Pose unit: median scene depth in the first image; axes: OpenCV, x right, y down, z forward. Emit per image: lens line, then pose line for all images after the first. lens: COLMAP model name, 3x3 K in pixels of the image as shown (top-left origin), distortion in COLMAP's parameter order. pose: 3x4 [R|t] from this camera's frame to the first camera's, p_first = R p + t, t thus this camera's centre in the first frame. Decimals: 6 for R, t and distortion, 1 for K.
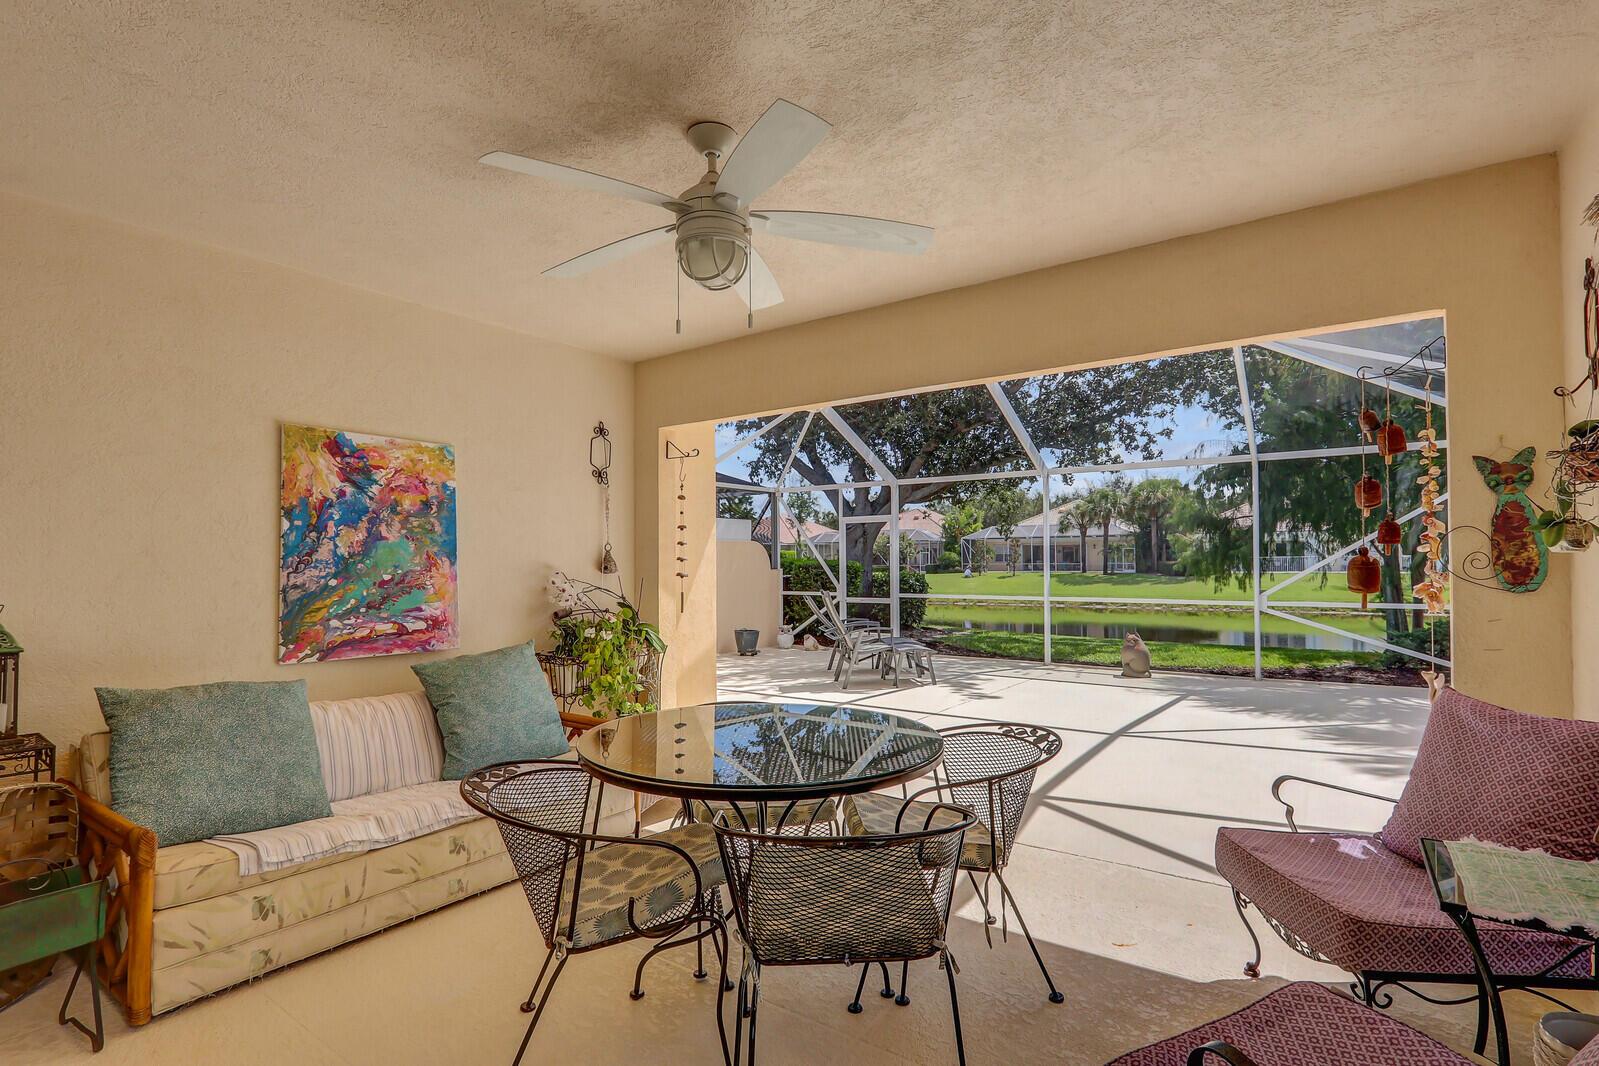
lens RADIAL K [[751.8, 0, 814.3], [0, 751.8, 555.9], [0, 0, 1]] dist [-0.014726, -0.000217]
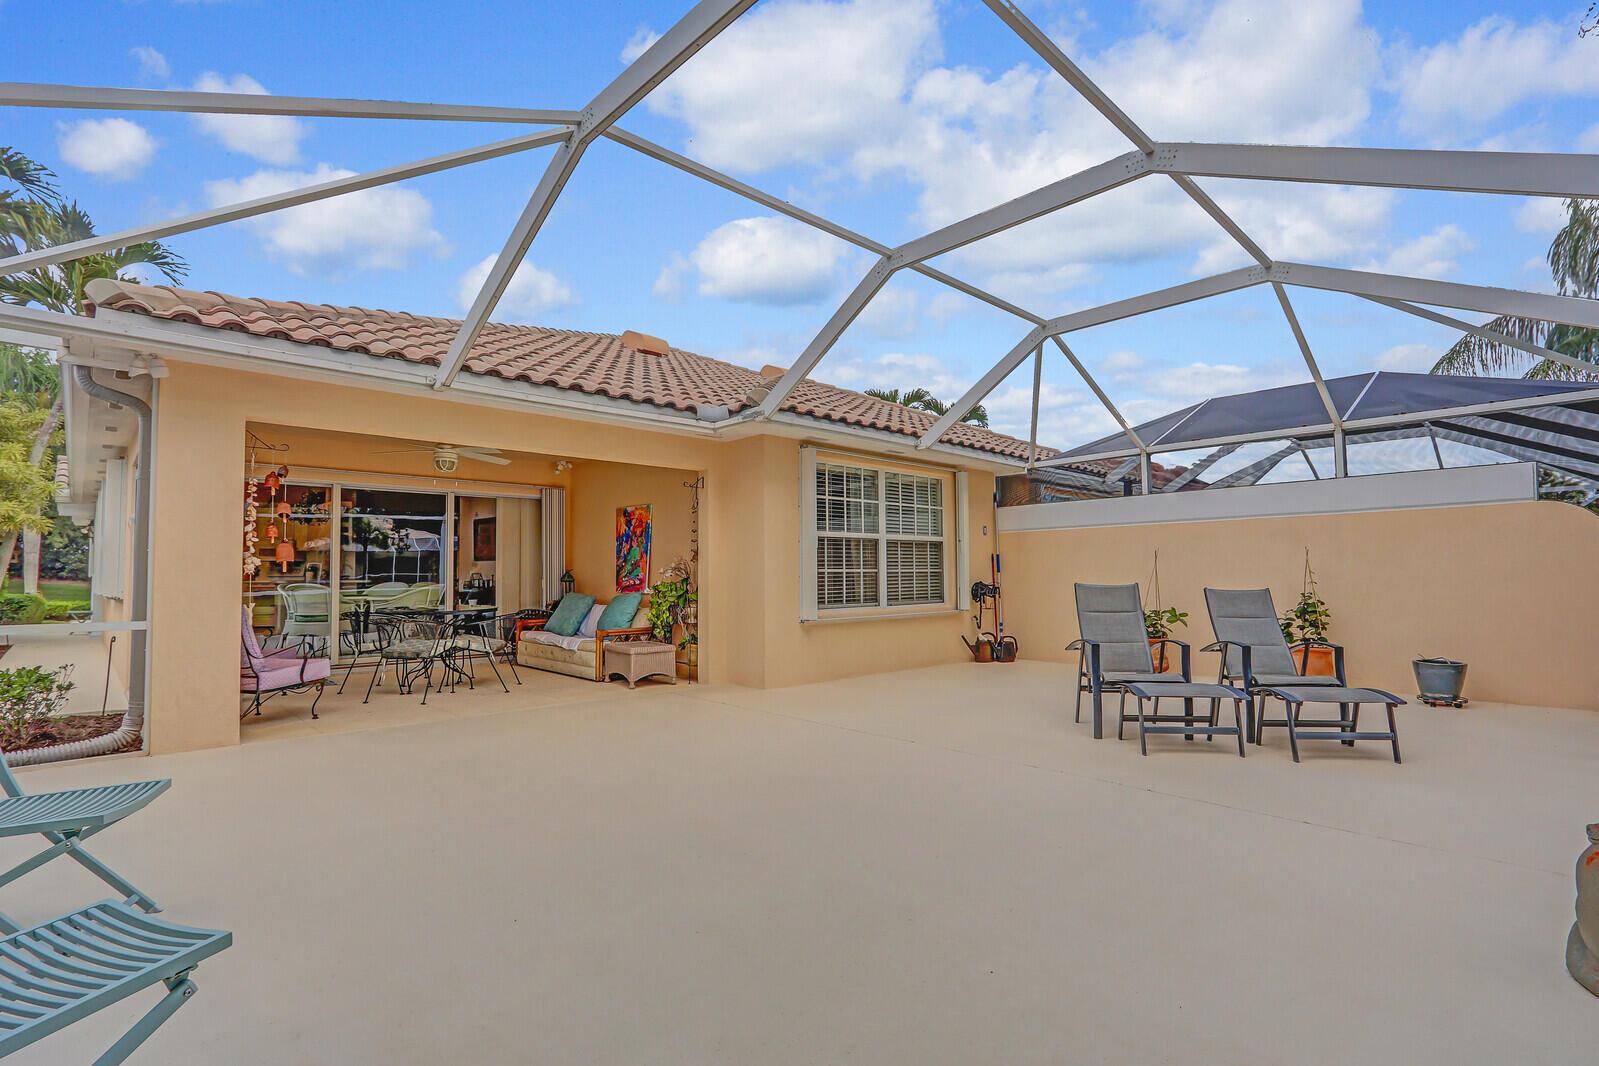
lens RADIAL K [[764.2, 0, 818.0], [0, 764.2, 550.2], [0, 0, 1]] dist [-0.015997, 0.001302]
pose [[-0.185079, -0.028030, -0.982324, 1.713000], [0.017912, 0.999331, -0.031890, 0.075820], [0.982560, -0.023498, -0.184453, 1.943965]]
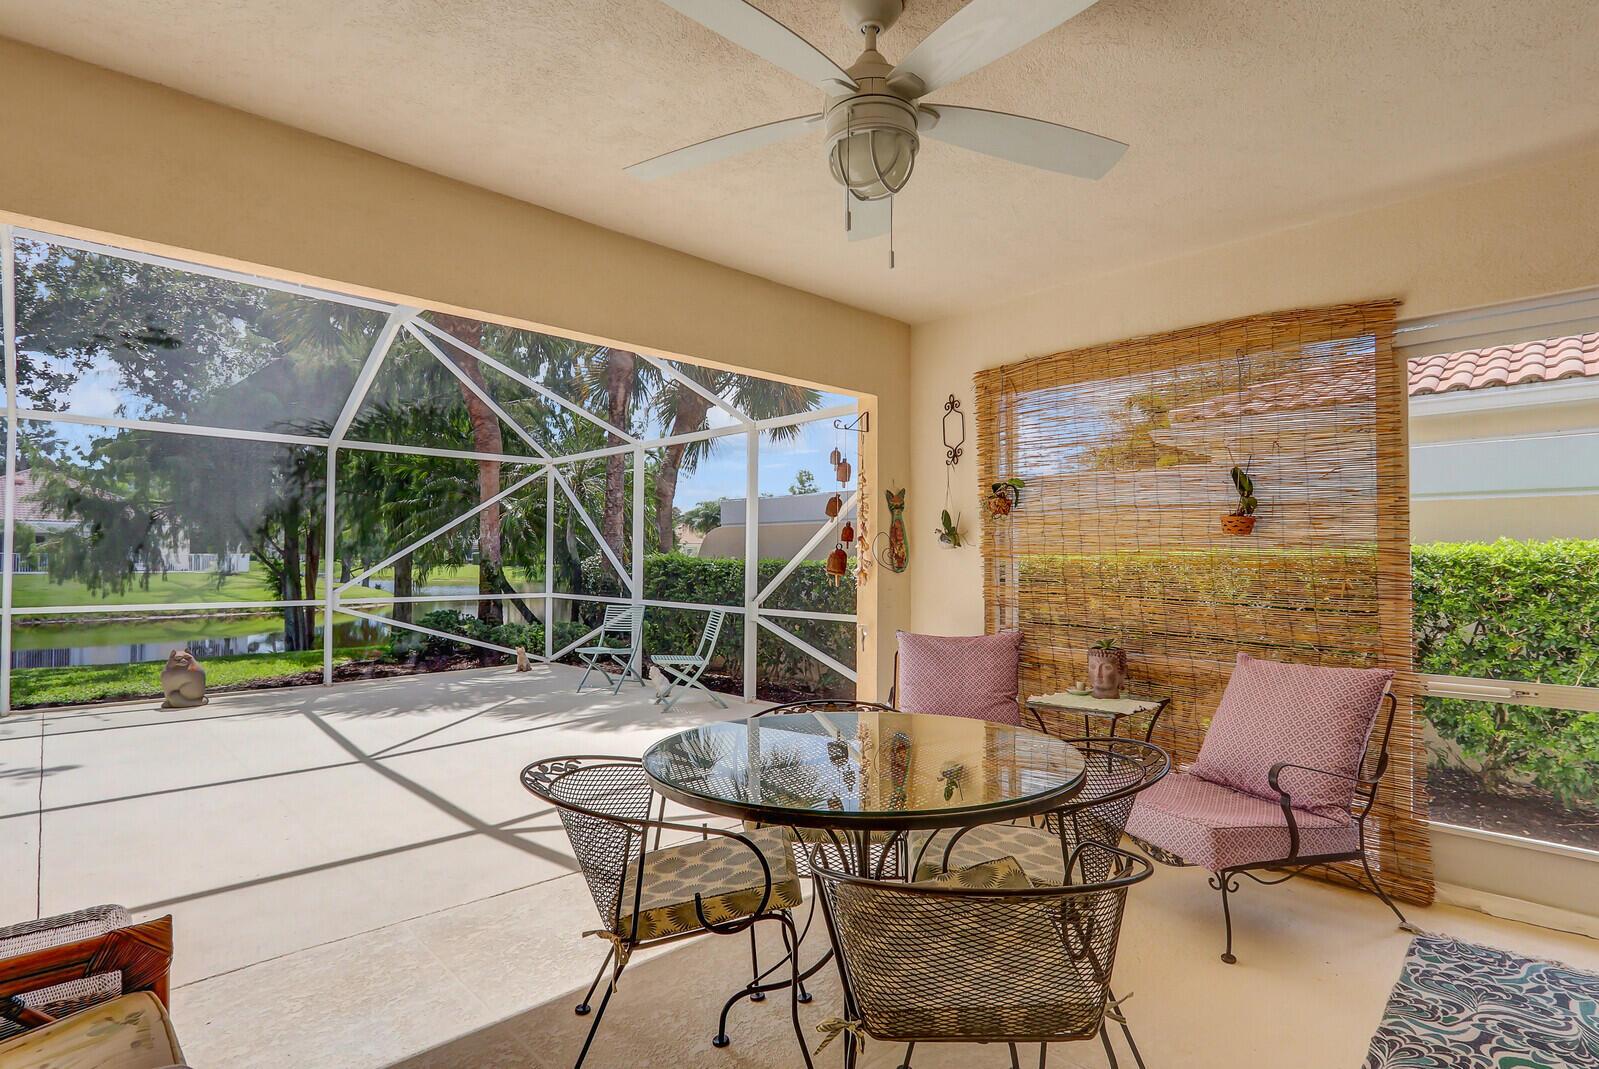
lens RADIAL K [[800.6, 0, 815.4], [0, 800.6, 550.5], [0, 0, 1]] dist [-0.017458, 0.000753]
pose [[0.188209, 0.018555, 0.981954, -0.583126], [-0.013229, 0.999779, -0.016356, 0.020112], [-0.982040, -0.009912, 0.188413, 0.539786]]
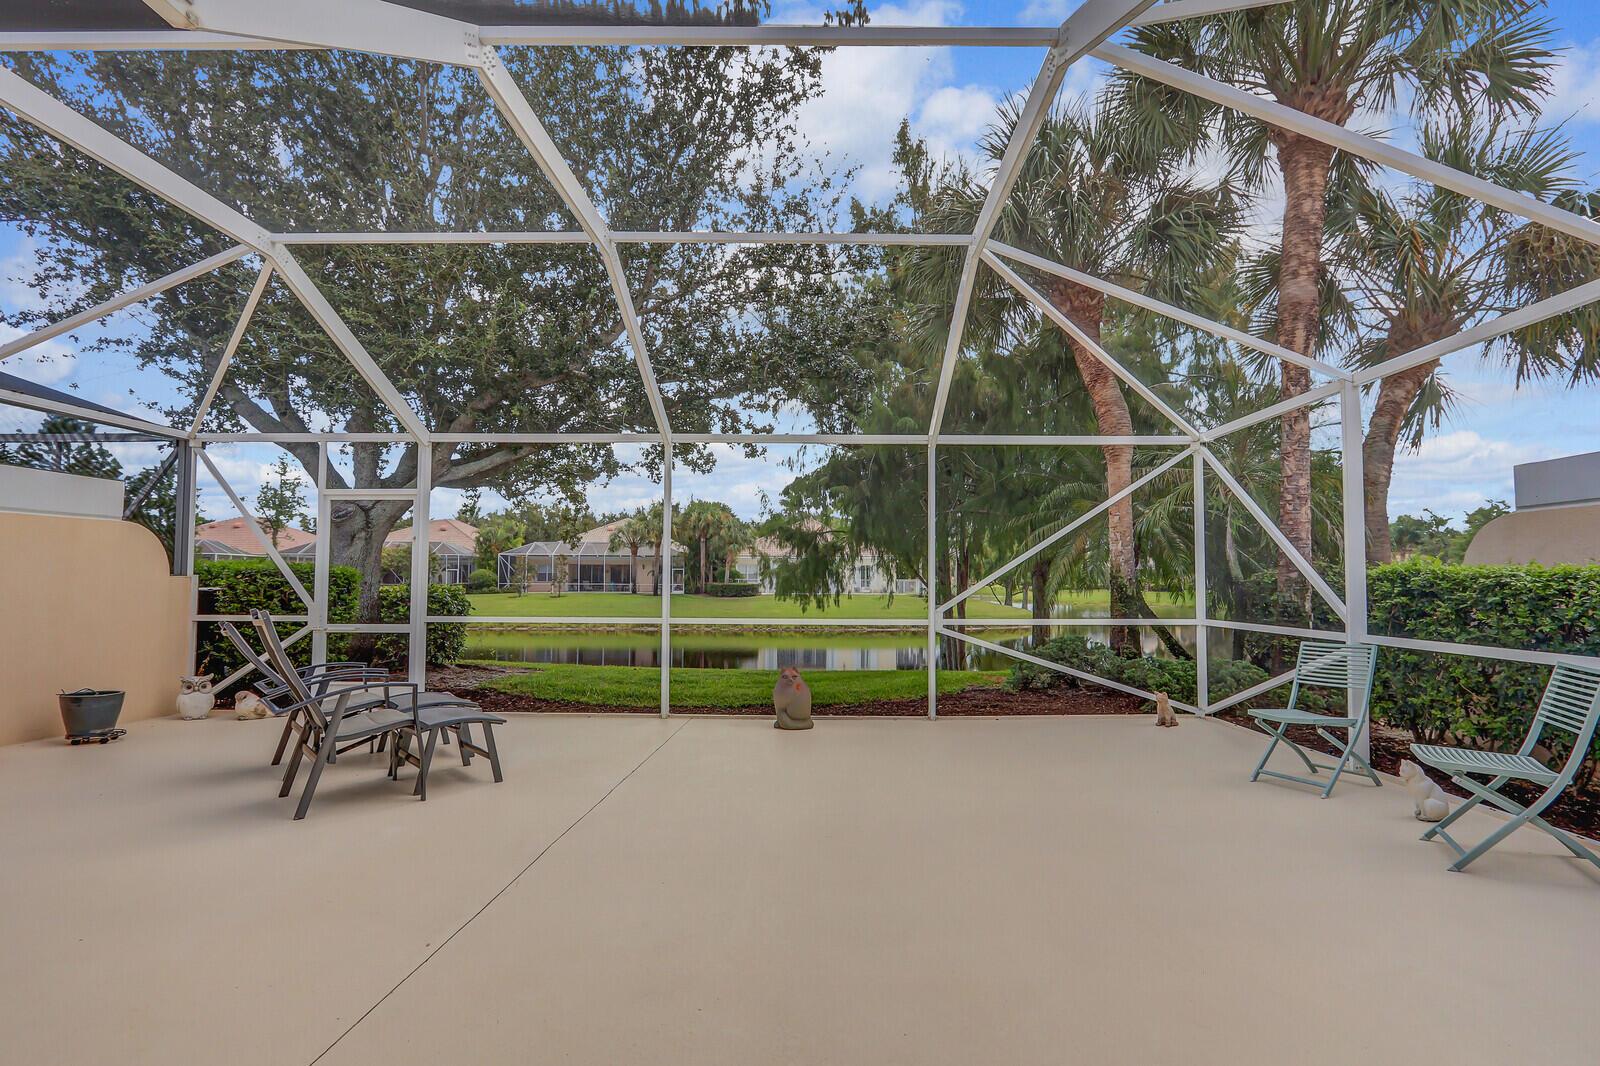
lens RADIAL K [[764.7, 0, 818.5], [0, 764.7, 550.2], [0, 0, 1]] dist [-0.015997, 0.001302]
pose [[0.827232, 0.034608, 0.560793, 0.080876], [-0.014078, 0.999064, -0.040890, 0.051680], [-0.561684, 0.025931, 0.826945, 0.911996]]
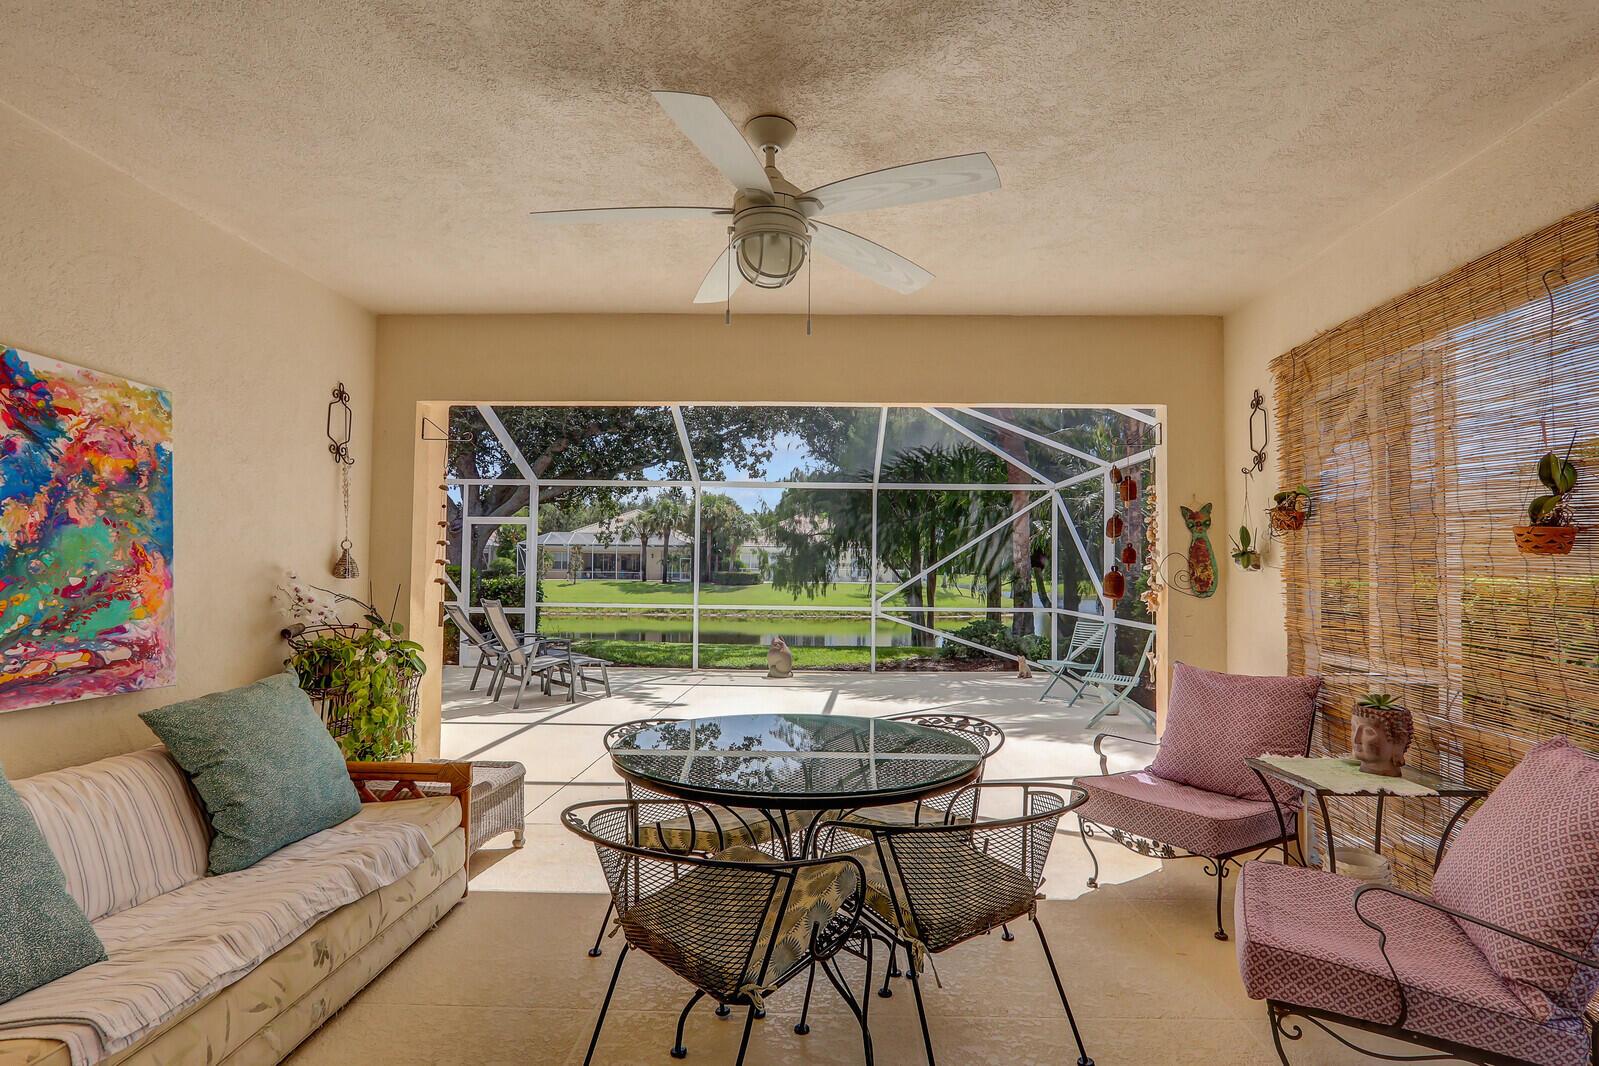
lens RADIAL K [[764.2, 0, 818.0], [0, 764.2, 550.2], [0, 0, 1]] dist [-0.015997, 0.001302]
pose [[0.829622, 0.030686, 0.557482, -0.374129], [-0.020777, 0.999494, -0.024097, 0.003698], [-0.557939, 0.008409, 0.829839, 0.090309]]
